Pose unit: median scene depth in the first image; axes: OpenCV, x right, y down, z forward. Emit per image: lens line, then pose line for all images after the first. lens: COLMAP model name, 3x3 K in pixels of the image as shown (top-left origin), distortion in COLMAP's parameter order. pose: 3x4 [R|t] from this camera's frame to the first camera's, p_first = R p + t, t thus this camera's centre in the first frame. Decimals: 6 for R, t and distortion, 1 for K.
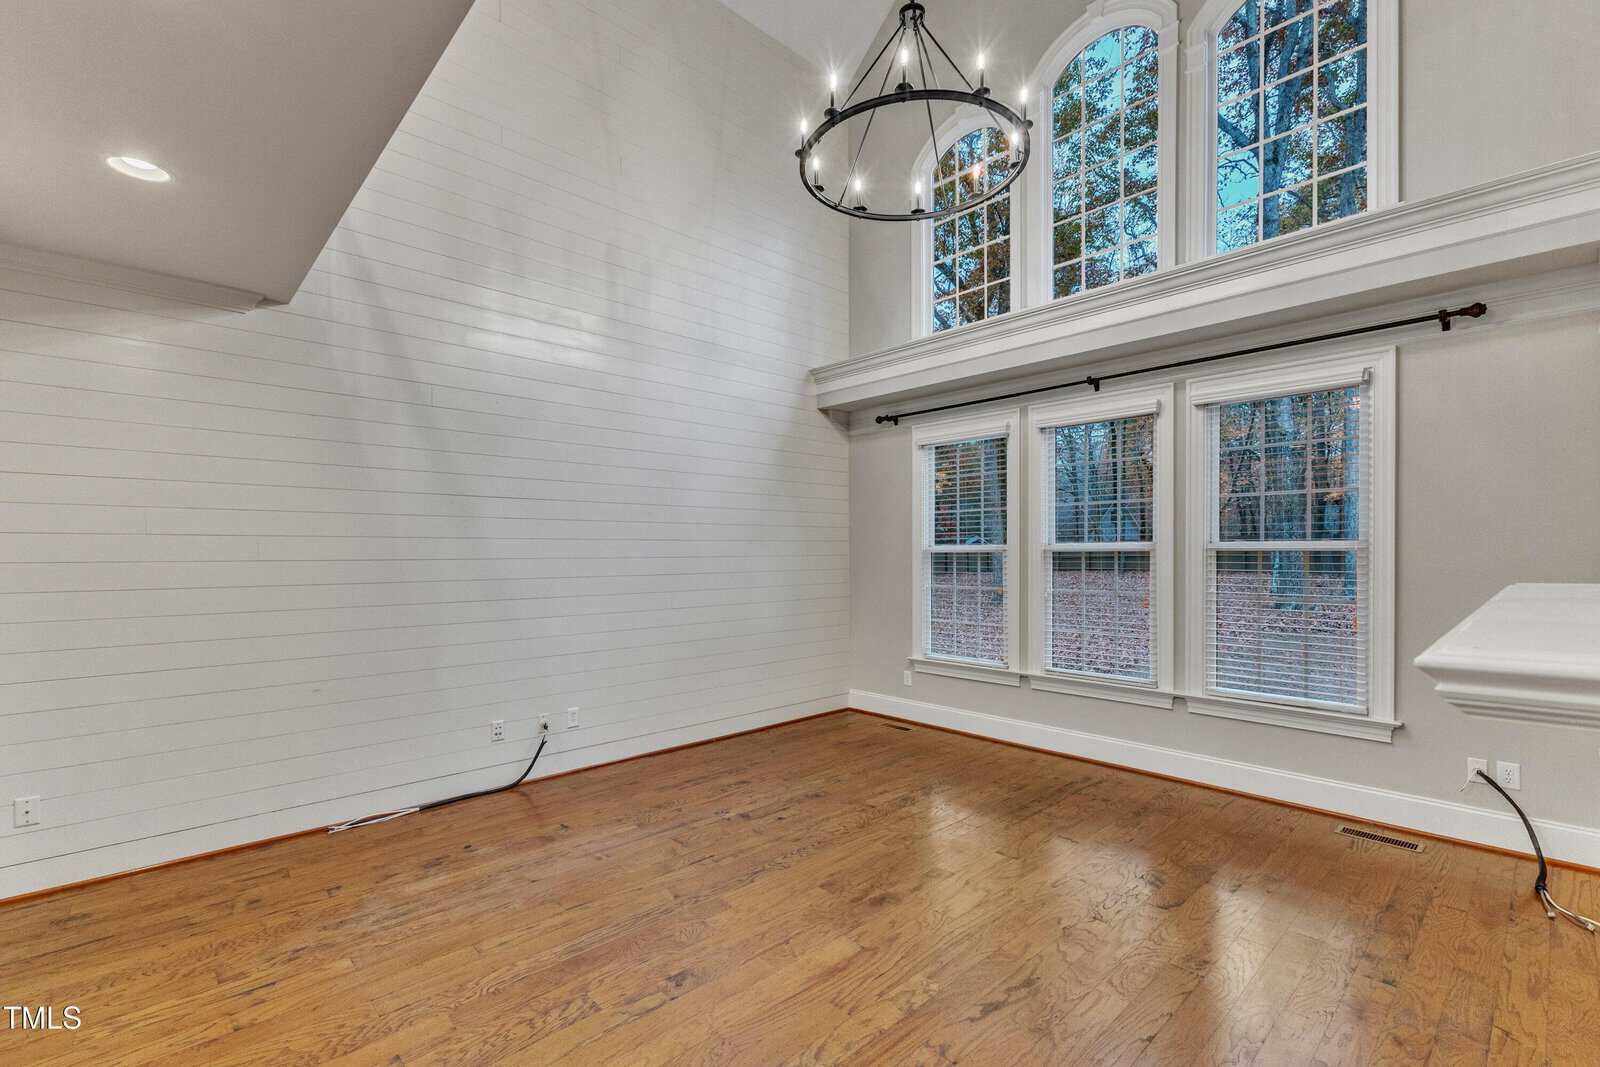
lens RADIAL K [[710.7, 0, 798.5], [0, 710.7, 556.7], [0, 0, 1]] dist [0.014621, -0.001670]
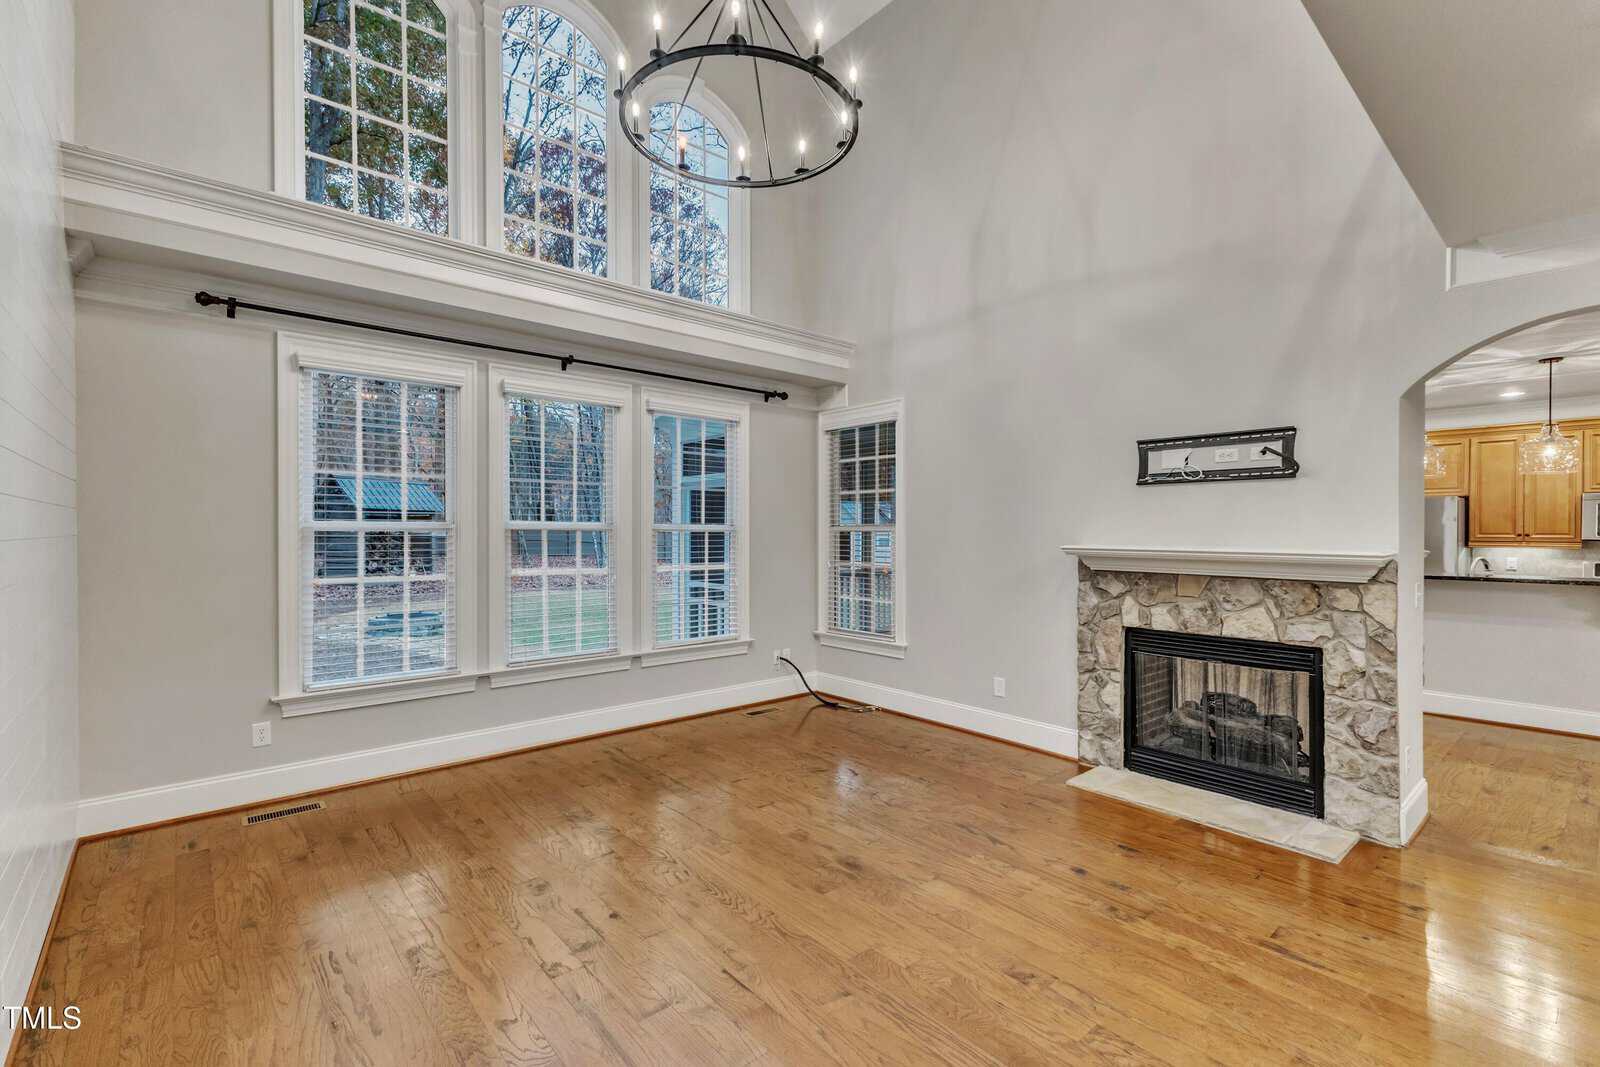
lens RADIAL K [[710.7, 0, 809.7], [0, 710.7, 537.0], [0, 0, 1]] dist [0.014621, -0.001670]
pose [[0.026786, -0.005628, 0.999625, -0.578339], [0.001559, 0.999983, 0.005588, -0.004313], [-0.999640, 0.001409, 0.026794, 0.640433]]
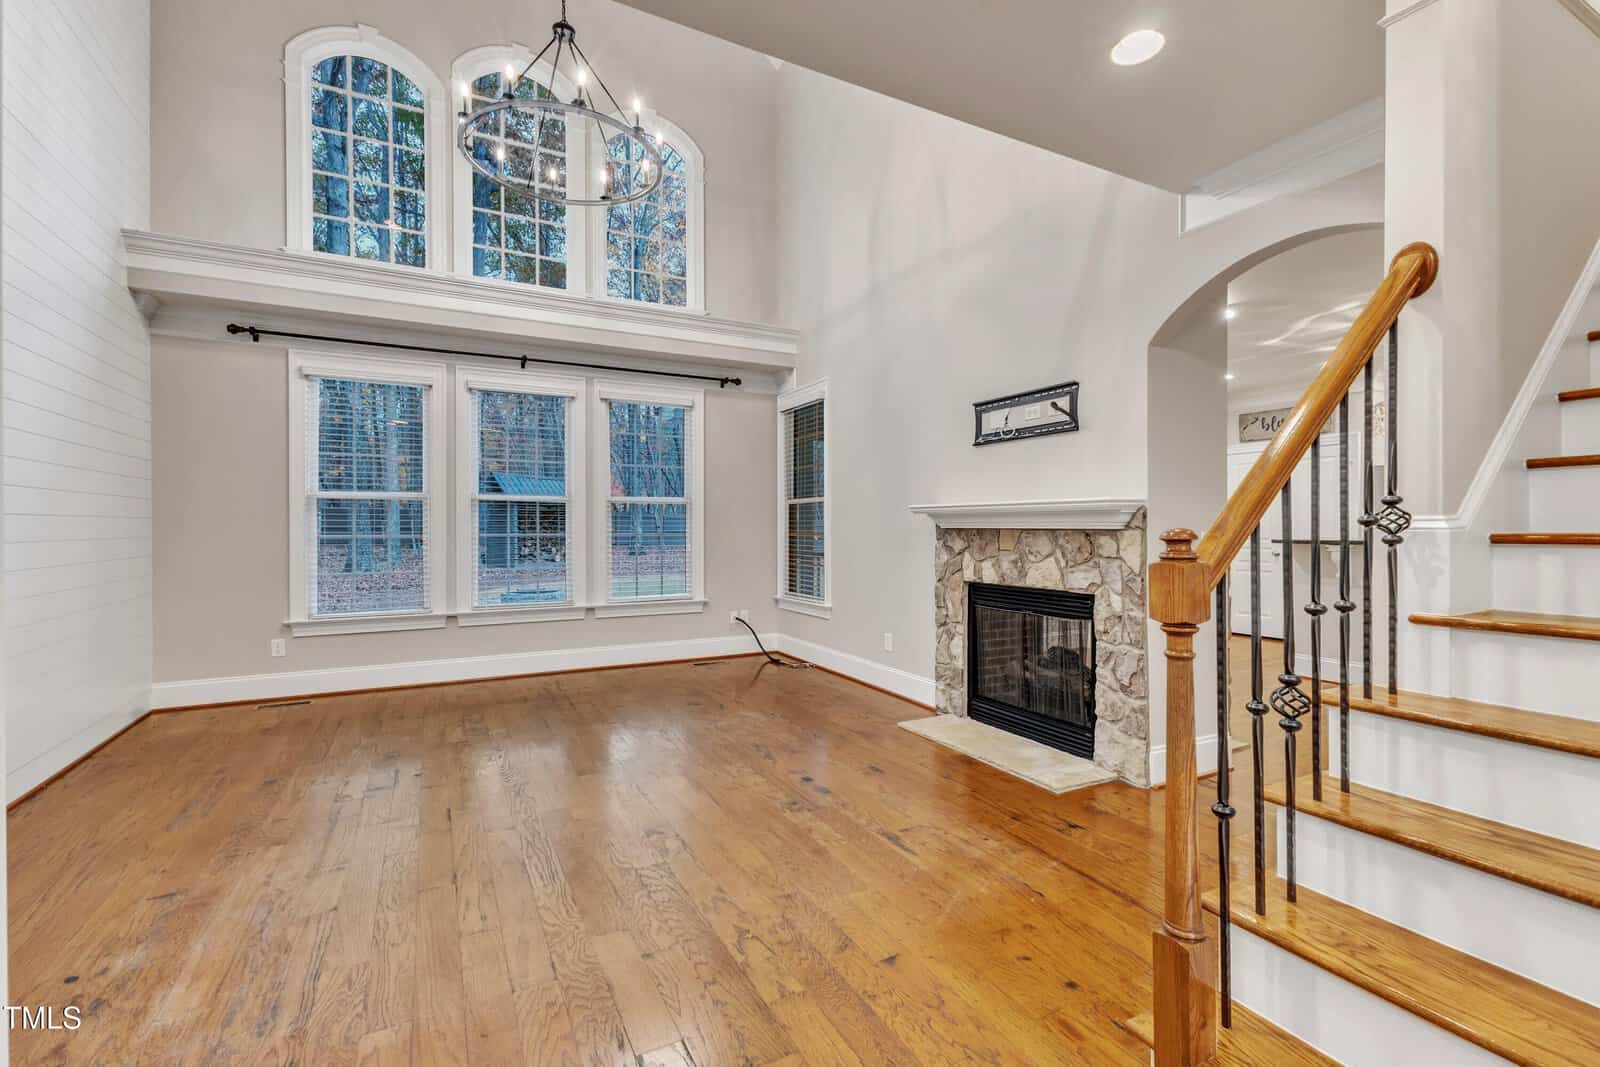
lens RADIAL K [[710.7, 0, 809.6], [0, 710.7, 528.2], [0, 0, 1]] dist [0.014621, -0.001670]
pose [[0.257301, 0.002102, 0.966329, -0.633428], [0.005212, 0.999980, -0.003563, 0.046416], [-0.966317, 0.005954, 0.257284, 0.224833]]
